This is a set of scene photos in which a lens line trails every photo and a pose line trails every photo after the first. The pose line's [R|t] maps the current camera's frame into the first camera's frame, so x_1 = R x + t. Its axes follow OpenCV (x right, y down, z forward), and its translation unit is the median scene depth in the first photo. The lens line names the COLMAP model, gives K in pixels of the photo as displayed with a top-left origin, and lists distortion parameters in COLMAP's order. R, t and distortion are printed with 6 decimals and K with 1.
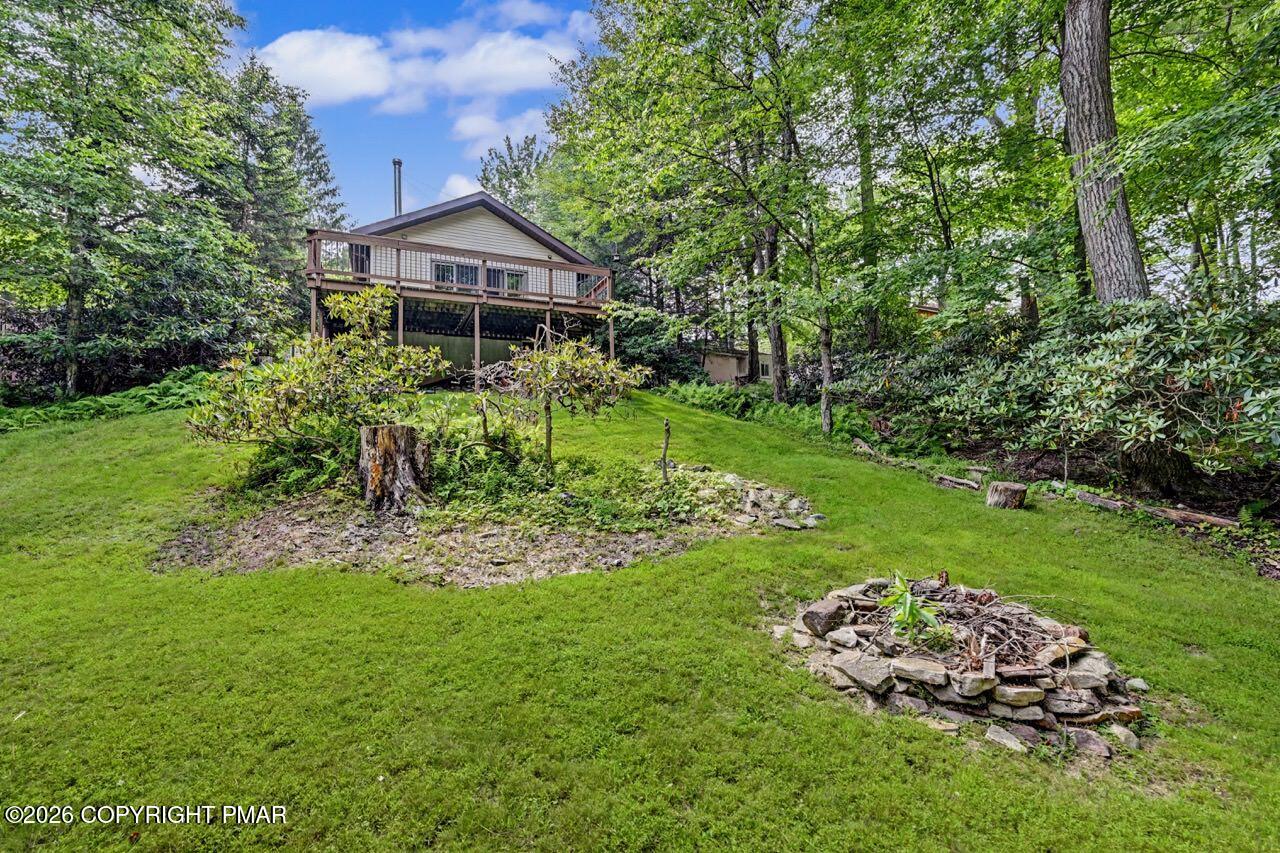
lens RADIAL K [[508.1, 0, 640.0], [0, 508.1, 426.5], [0, 0, 1]] dist [-0.002548, 0.000072]
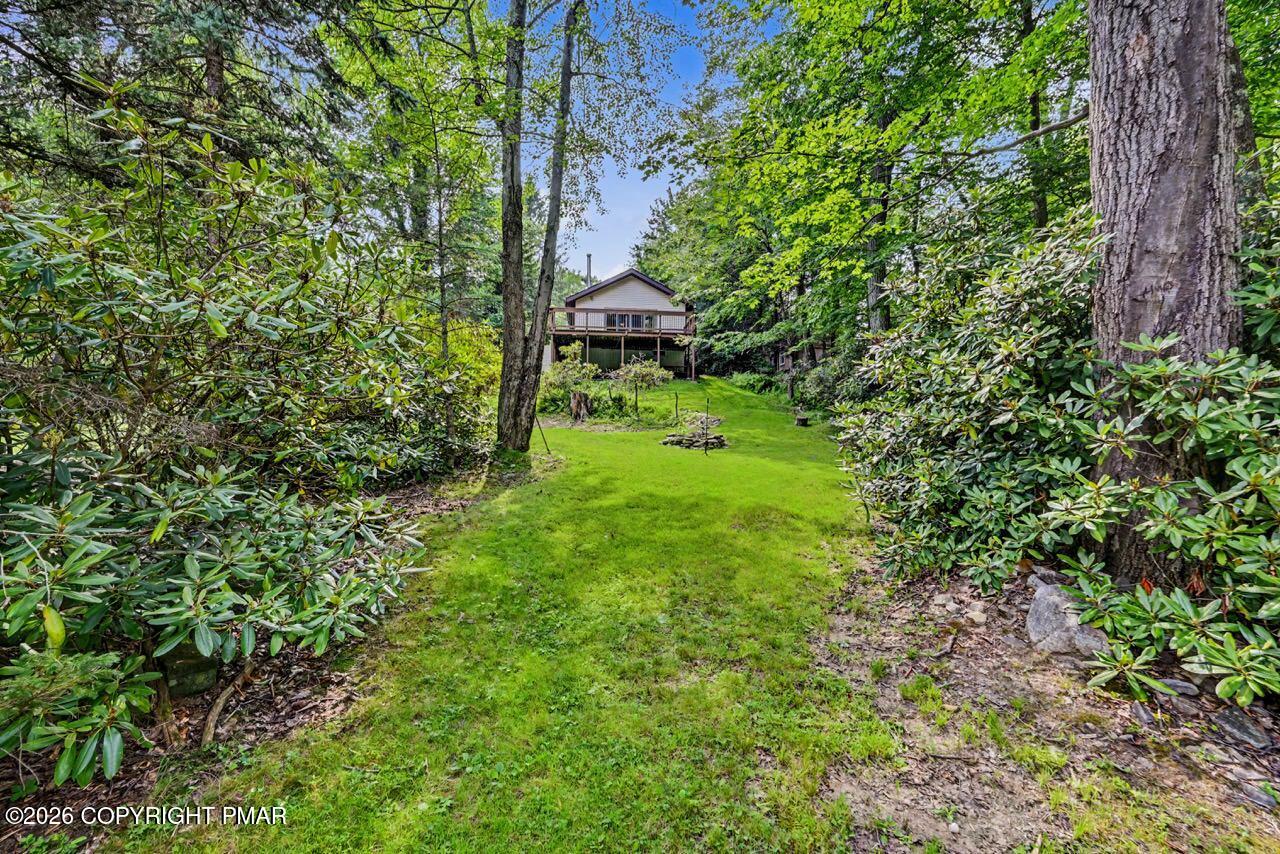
lens RADIAL K [[508.1, 0, 640.0], [0, 508.1, 427.0], [0, 0, 1]] dist [-0.002548, 0.000072]
pose [[0.934380, 0.020189, -0.355705, 0.777036], [-0.012310, 0.999626, 0.024401, 0.106662], [0.356065, -0.018421, 0.934280, -1.428439]]
